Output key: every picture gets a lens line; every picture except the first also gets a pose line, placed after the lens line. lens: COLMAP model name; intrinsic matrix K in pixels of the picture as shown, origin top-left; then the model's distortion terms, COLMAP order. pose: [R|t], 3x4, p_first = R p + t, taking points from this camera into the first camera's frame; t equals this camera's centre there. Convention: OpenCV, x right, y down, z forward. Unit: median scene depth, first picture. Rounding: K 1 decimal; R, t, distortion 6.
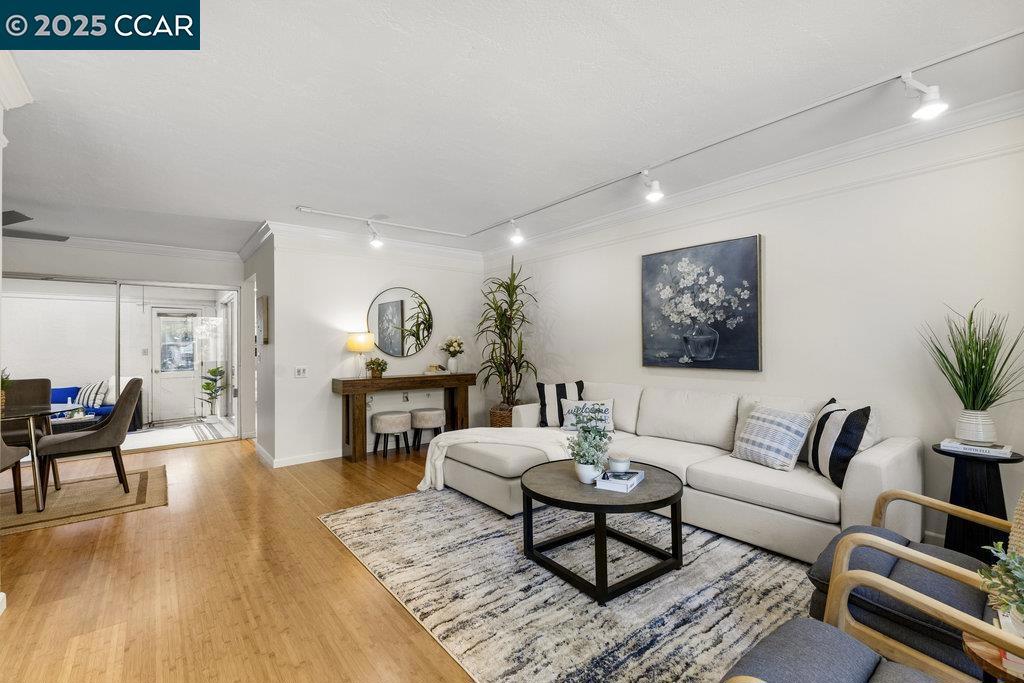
lens RADIAL K [[446.8, 0, 509.5], [0, 446.8, 342.6], [0, 0, 1]] dist [0.017050, -0.002441]
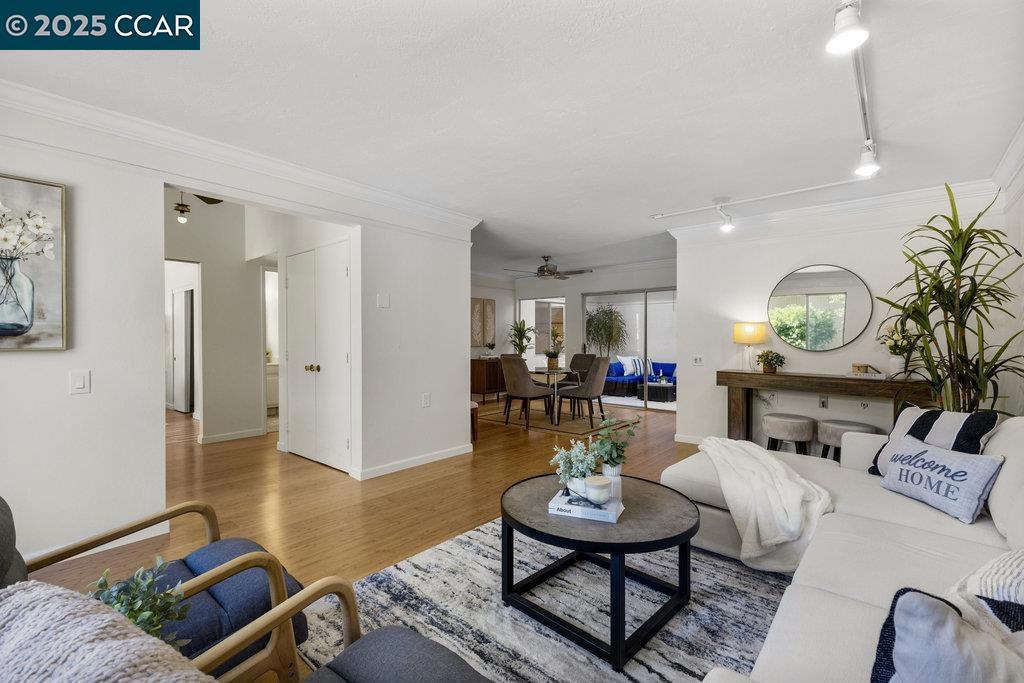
lens RADIAL K [[446.8, 0, 523.9], [0, 446.8, 343.2], [0, 0, 1]] dist [0.017050, -0.002441]
pose [[0.203013, 0.024267, -0.978875, 0.567043], [0.002385, 0.999678, 0.025277, -0.004875], [0.979173, -0.007466, 0.202890, 0.411027]]
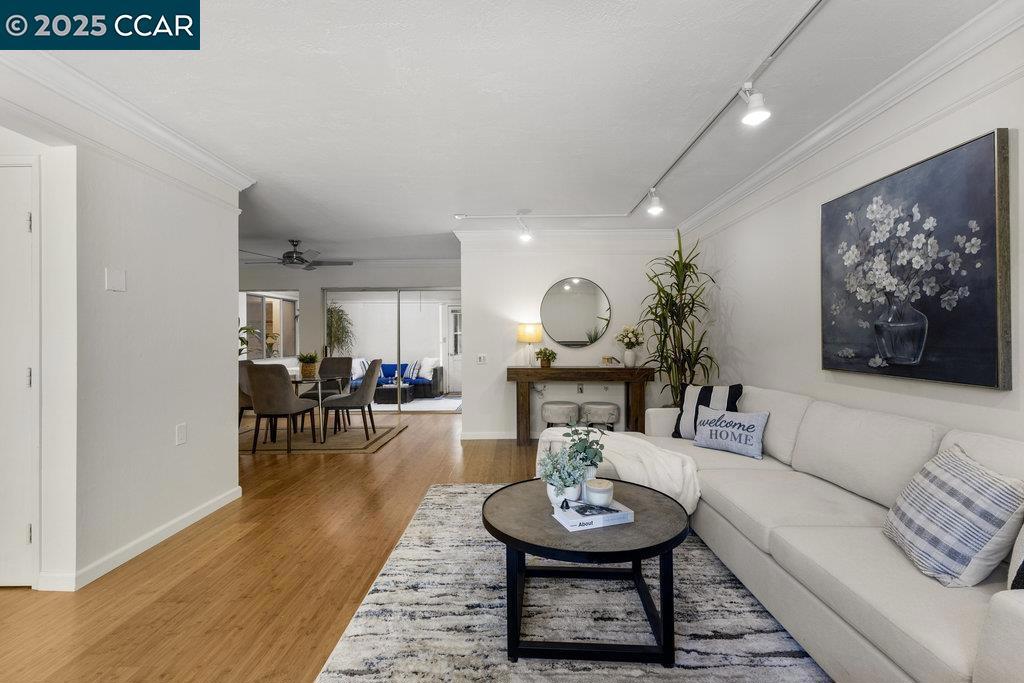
lens RADIAL K [[446.8, 0, 517.1], [0, 446.8, 337.6], [0, 0, 1]] dist [0.017050, -0.002441]
pose [[0.783466, 0.006411, -0.621402, 0.349218], [0.001339, 0.999927, 0.012004, -0.002994], [0.621433, -0.010237, 0.783400, 0.182227]]
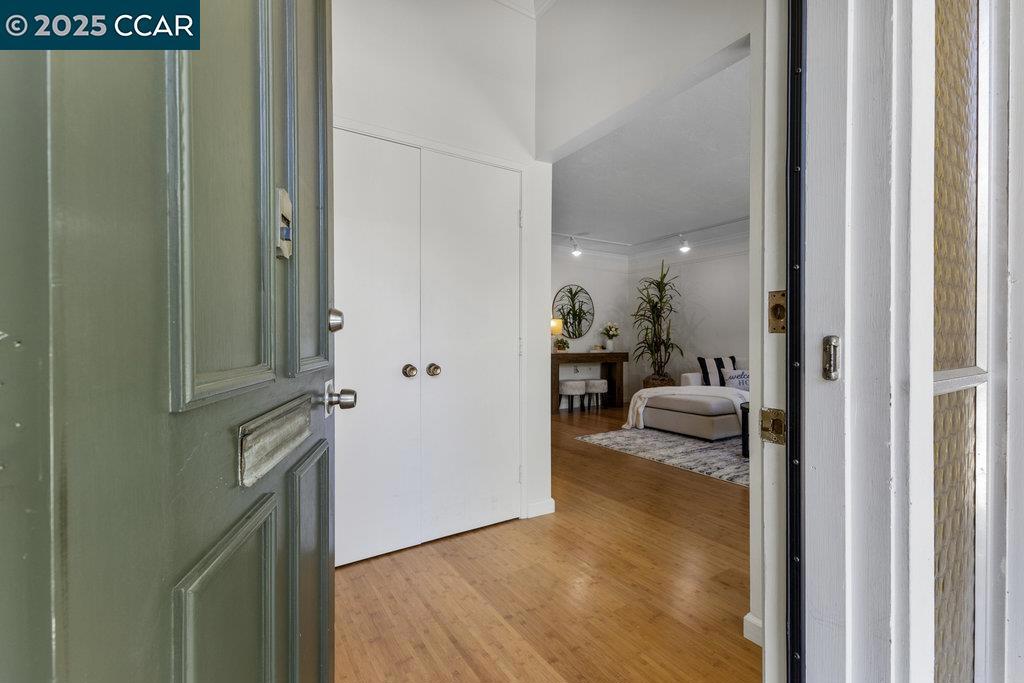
lens RADIAL K [[446.8, 0, 513.2], [0, 446.8, 340.1], [0, 0, 1]] dist [0.017050, -0.002441]
pose [[0.995842, 0.011533, -0.090361, -0.383336], [-0.010758, 0.999901, 0.009054, 0.034666], [0.090457, -0.008045, 0.995868, -0.396360]]
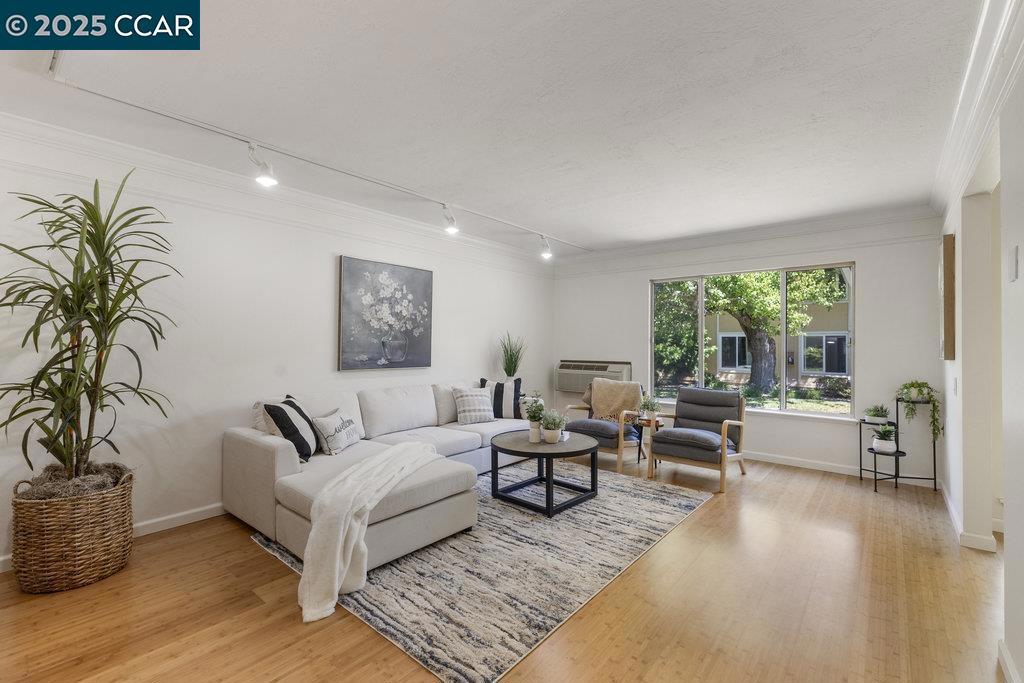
lens RADIAL K [[446.8, 0, 518.3], [0, 446.8, 345.9], [0, 0, 1]] dist [0.017050, -0.002441]
pose [[-0.209120, 0.010704, 0.977832, -0.700488], [-0.002582, 0.999931, -0.011498, 0.009580], [-0.977887, -0.004929, -0.209077, 0.809194]]
